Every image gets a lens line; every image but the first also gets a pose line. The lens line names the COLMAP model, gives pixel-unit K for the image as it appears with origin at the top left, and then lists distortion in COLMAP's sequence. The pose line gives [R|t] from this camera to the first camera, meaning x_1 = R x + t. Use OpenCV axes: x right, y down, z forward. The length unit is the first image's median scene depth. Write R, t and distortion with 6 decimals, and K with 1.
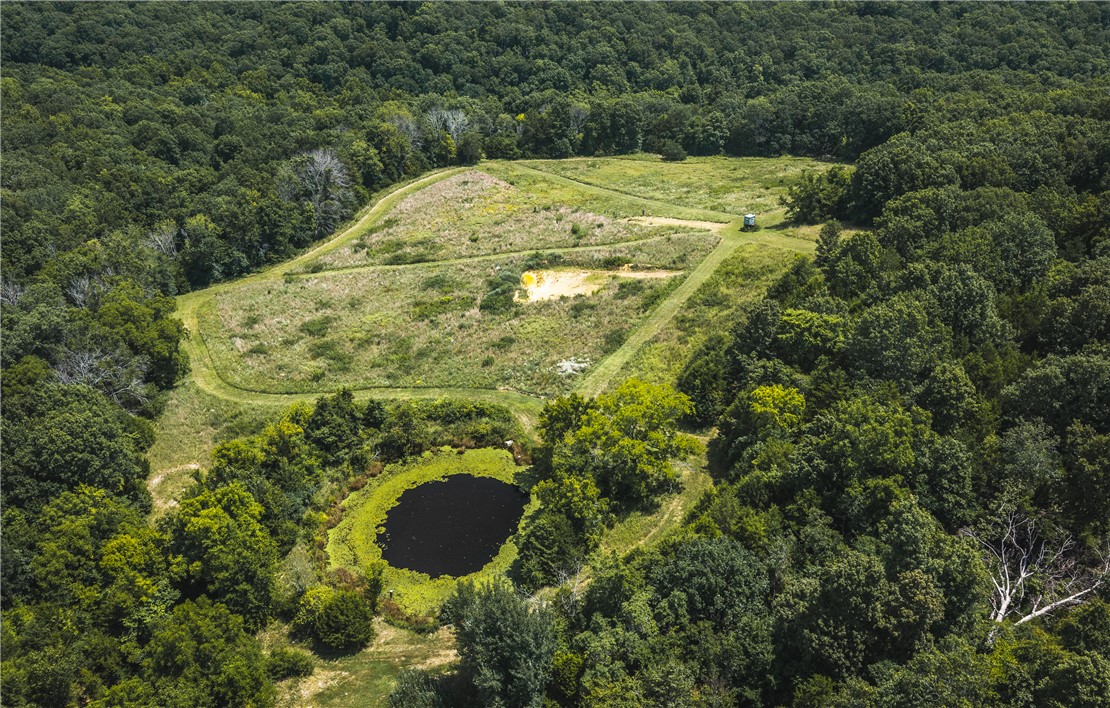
lens RADIAL K [[950.3, 0, 554.3], [0, 950.3, 351.7], [0, 0, 1]] dist [0.033979, -0.060275]
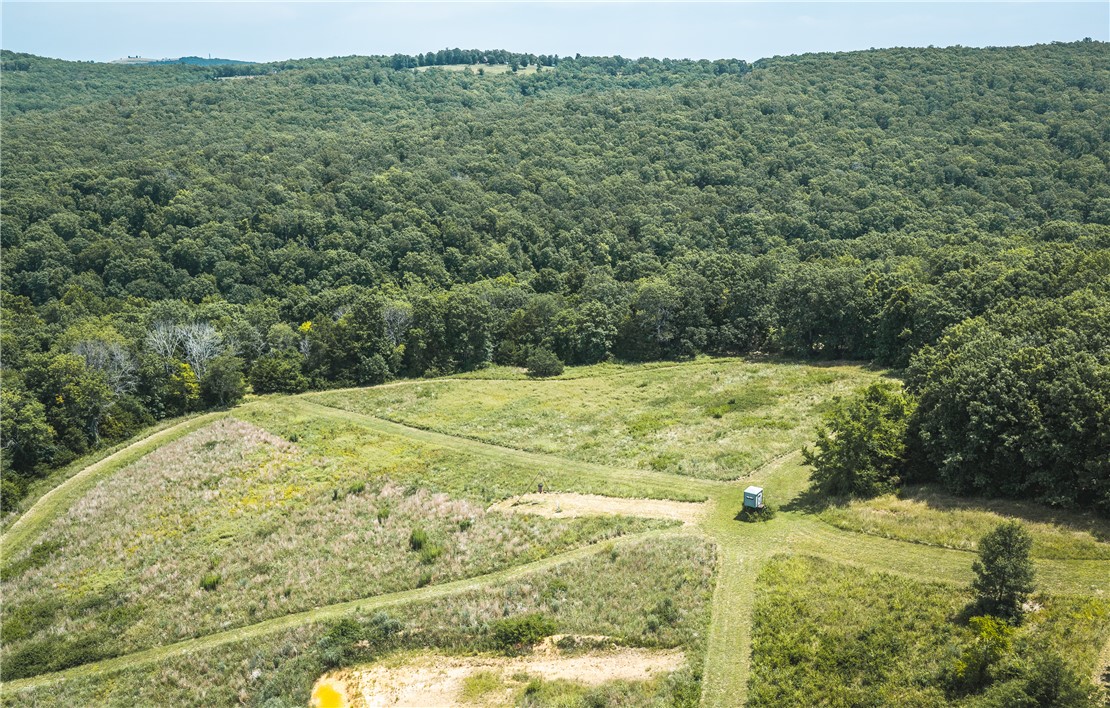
lens RADIAL K [[950.3, 0, 554.3], [0, 950.3, 351.7], [0, 0, 1]] dist [0.033979, -0.060275]
pose [[0.976717, -0.070729, 0.202538, -0.002144], [0.108826, 0.976951, -0.183638, -0.092219], [-0.184881, 0.201404, 0.961902, 0.346997]]
